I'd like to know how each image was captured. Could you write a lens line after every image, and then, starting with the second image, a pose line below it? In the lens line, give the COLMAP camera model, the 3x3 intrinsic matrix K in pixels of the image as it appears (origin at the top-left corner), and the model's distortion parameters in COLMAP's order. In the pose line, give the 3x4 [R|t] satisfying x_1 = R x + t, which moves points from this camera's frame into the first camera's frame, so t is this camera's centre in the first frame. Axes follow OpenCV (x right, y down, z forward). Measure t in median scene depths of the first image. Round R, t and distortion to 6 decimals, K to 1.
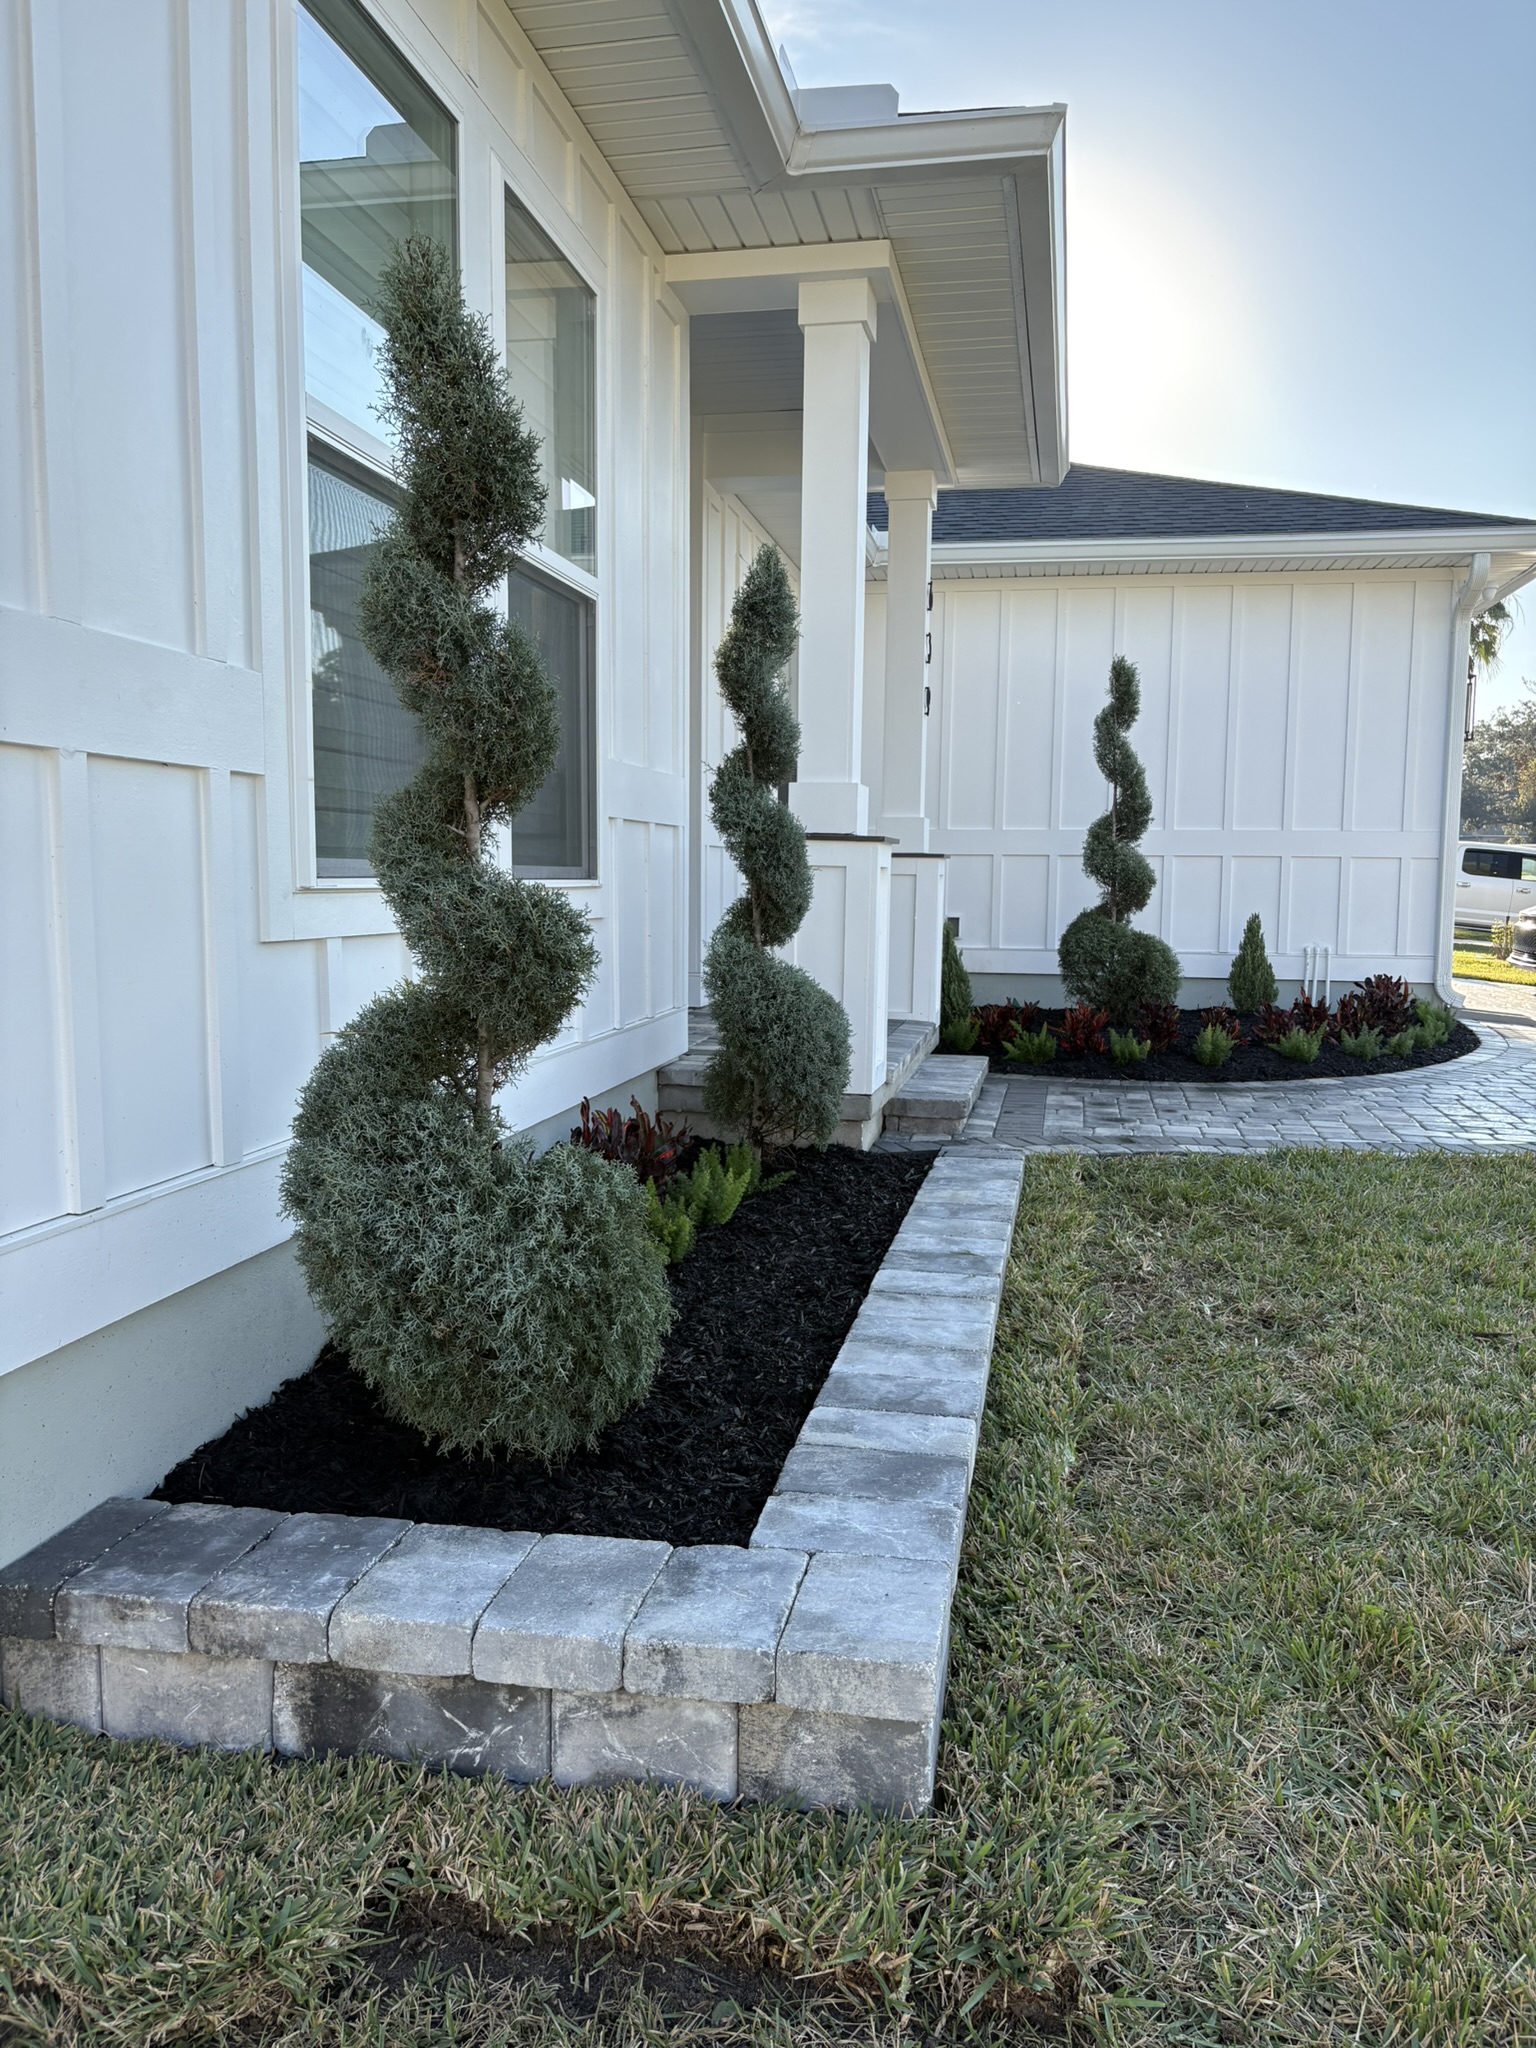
lens RADIAL K [[1508.7, 0, 777.4], [0, 1508.7, 1035.5], [0, 0, 1]] dist [0.046710, -0.051254]
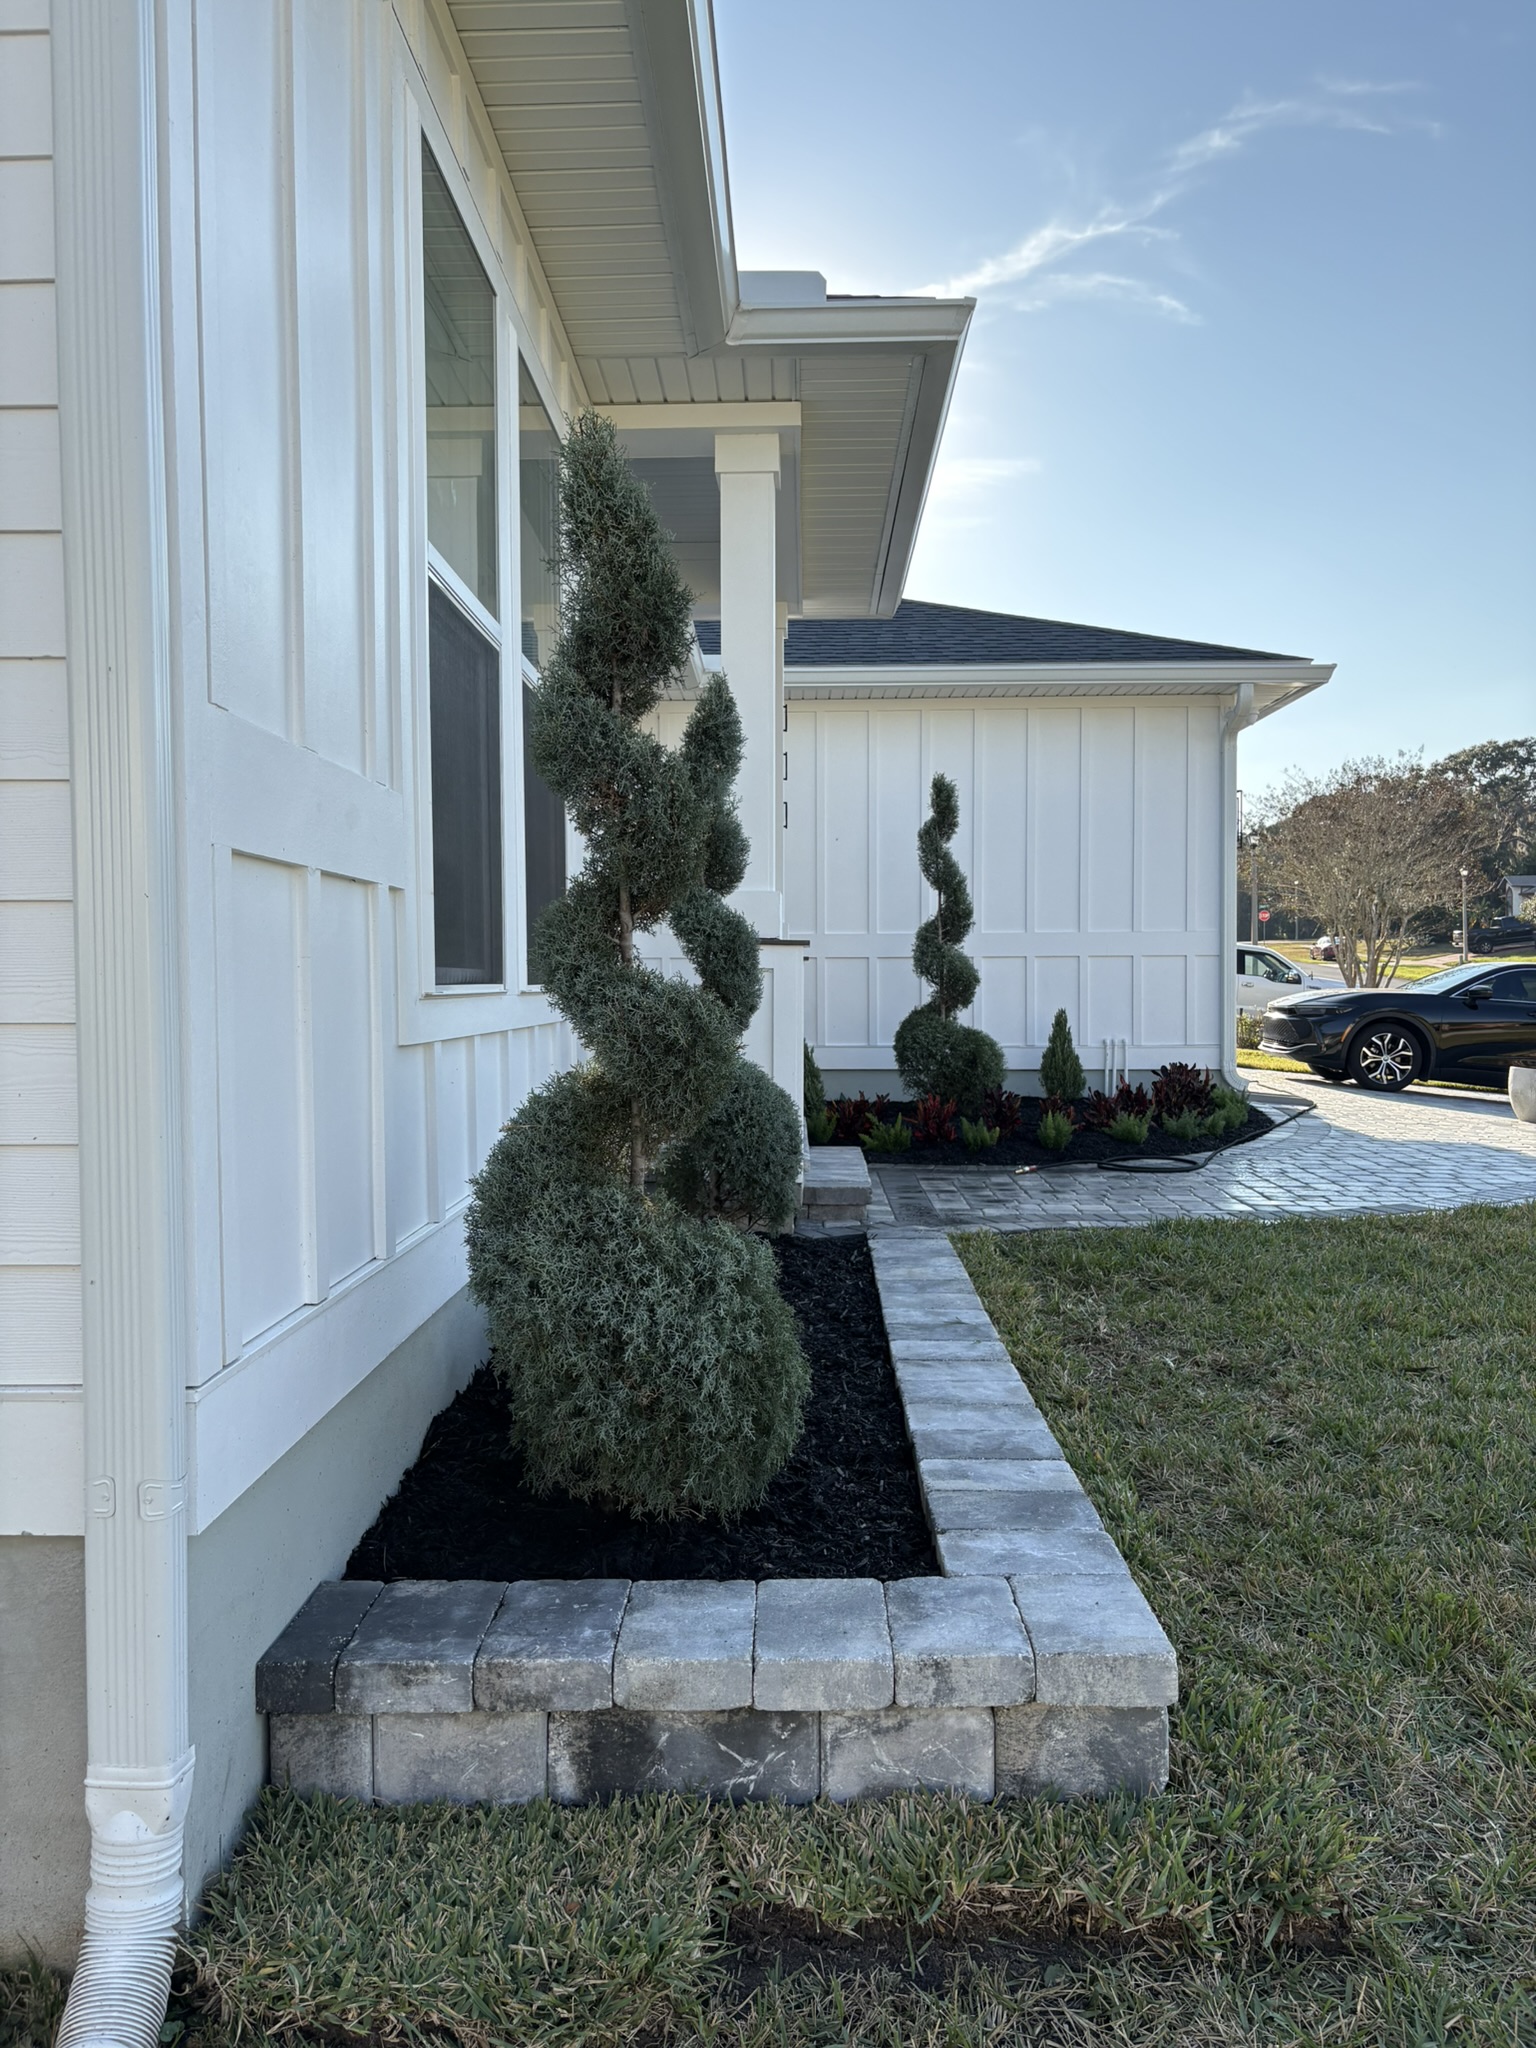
lens RADIAL K [[1508.7, 0, 758.8], [0, 1508.7, 1032.0], [0, 0, 1]] dist [0.046710, -0.051254]
pose [[0.987008, -0.021362, 0.159246, -0.250134], [0.032641, 0.997113, -0.068553, 0.009284], [-0.157322, 0.072861, 0.984856, -0.076676]]
